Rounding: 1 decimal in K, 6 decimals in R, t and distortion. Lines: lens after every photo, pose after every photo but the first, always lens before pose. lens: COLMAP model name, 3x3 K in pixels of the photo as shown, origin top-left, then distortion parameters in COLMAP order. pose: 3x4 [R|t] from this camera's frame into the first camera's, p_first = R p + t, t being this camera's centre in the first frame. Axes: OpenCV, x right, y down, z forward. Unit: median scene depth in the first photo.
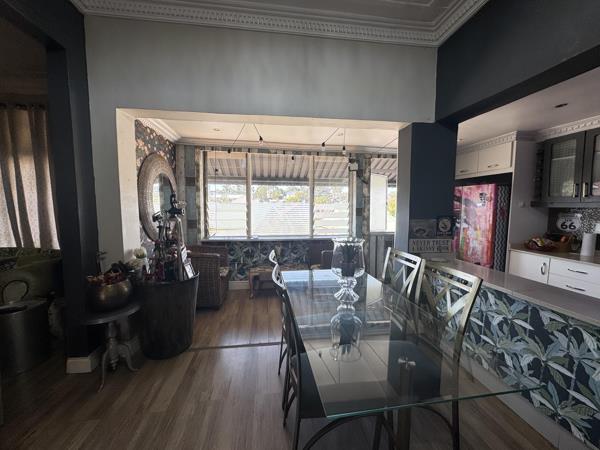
lens RADIAL K [[241.2, 0, 296.8], [0, 241.2, 227.0], [0, 0, 1]] dist [-0.003056, 0.000392]
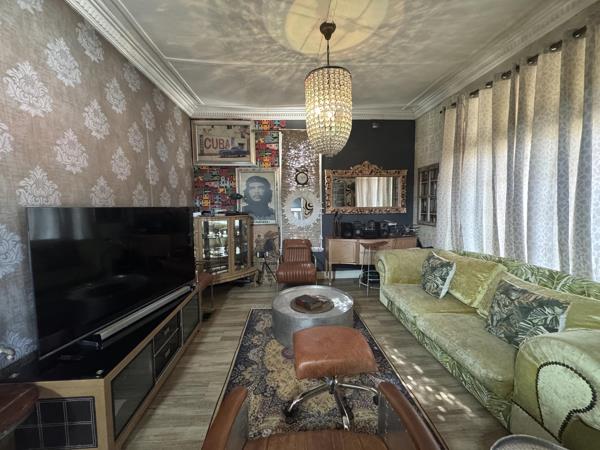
lens RADIAL K [[241.2, 0, 298.6], [0, 241.2, 220.6], [0, 0, 1]] dist [-0.003056, 0.000392]
pose [[-0.073377, 0.082813, -0.993860, -0.463212], [-0.065377, 0.994004, 0.087652, -0.047416], [0.995159, 0.071407, -0.067523, 0.330566]]
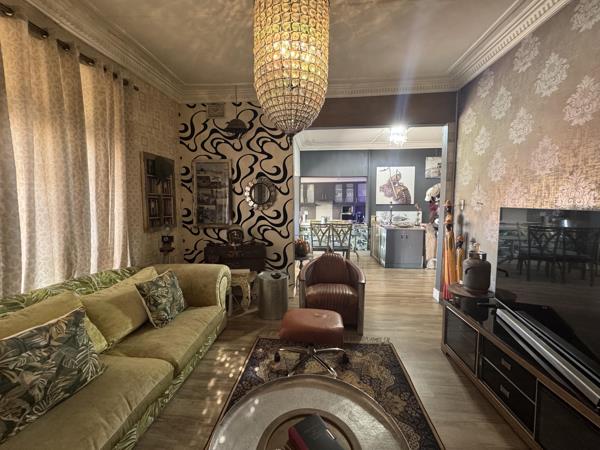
lens RADIAL K [[241.2, 0, 298.9], [0, 241.2, 225.0], [0, 0, 1]] dist [-0.003056, 0.000392]
pose [[0.217533, -0.069846, 0.973551, -1.420992], [0.084138, 0.995065, 0.052590, -0.032667], [-0.972420, 0.070472, 0.222337, 0.267215]]
